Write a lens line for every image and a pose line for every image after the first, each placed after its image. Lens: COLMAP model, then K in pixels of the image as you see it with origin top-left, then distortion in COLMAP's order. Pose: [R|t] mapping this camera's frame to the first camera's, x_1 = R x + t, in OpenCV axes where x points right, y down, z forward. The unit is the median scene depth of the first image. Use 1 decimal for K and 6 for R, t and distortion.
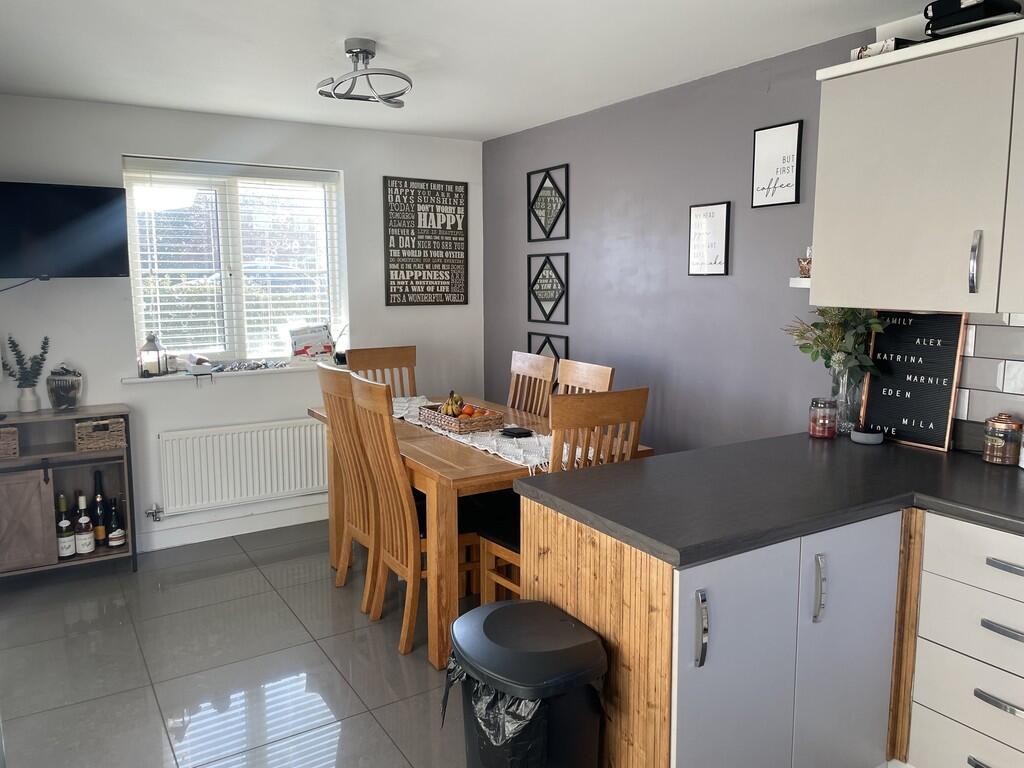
lens RADIAL K [[775.1, 0, 515.8], [0, 775.1, 379.1], [0, 0, 1]] dist [0.054876, -0.060593]
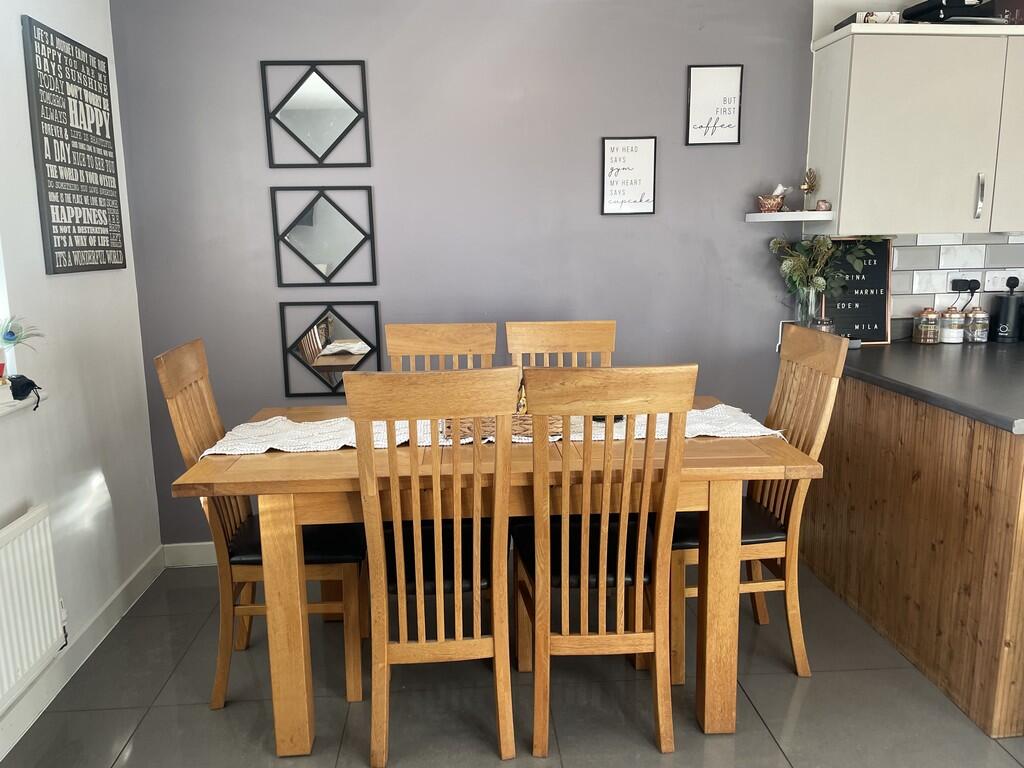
lens RADIAL K [[775.1, 0, 508.4], [0, 775.1, 383.1], [0, 0, 1]] dist [0.054876, -0.060593]
pose [[0.473925, -0.168522, 0.864289, -0.547035], [0.131351, 0.984064, 0.119851, -0.050927], [-0.870714, 0.056725, 0.488508, 0.544162]]
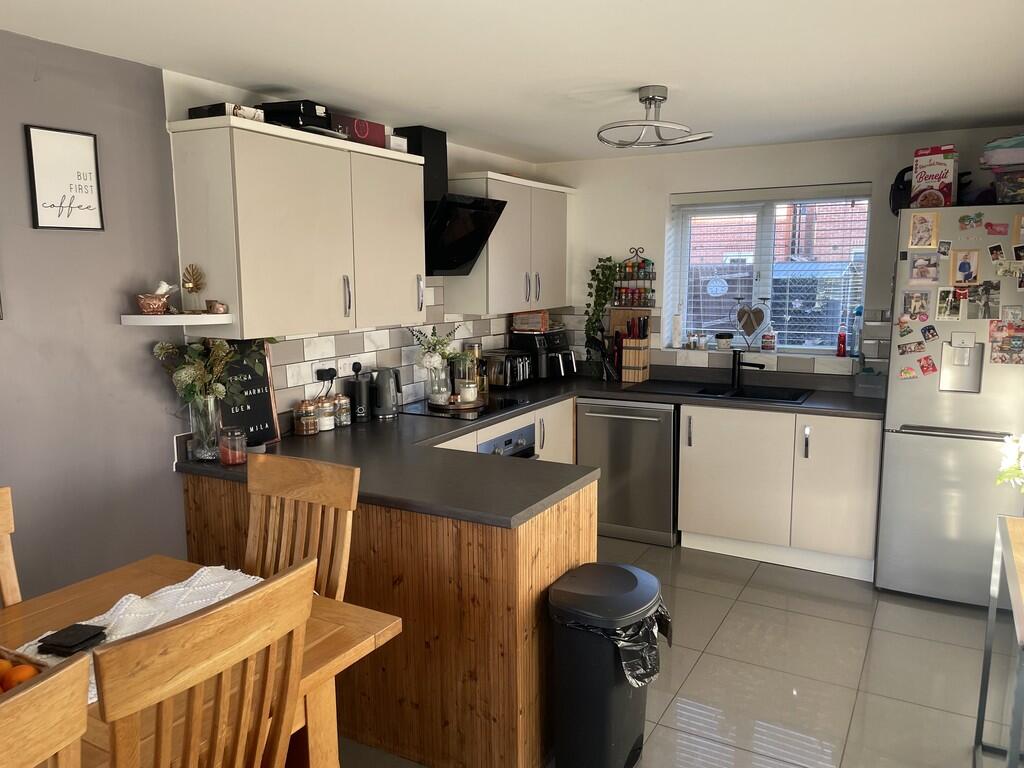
lens RADIAL K [[775.1, 0, 505.6], [0, 775.1, 389.5], [0, 0, 1]] dist [0.054876, -0.060593]
pose [[-0.477206, -0.128885, 0.869289, -0.443263], [0.124585, 0.969274, 0.212102, -0.129492], [-0.869915, 0.209517, -0.446486, 0.732164]]
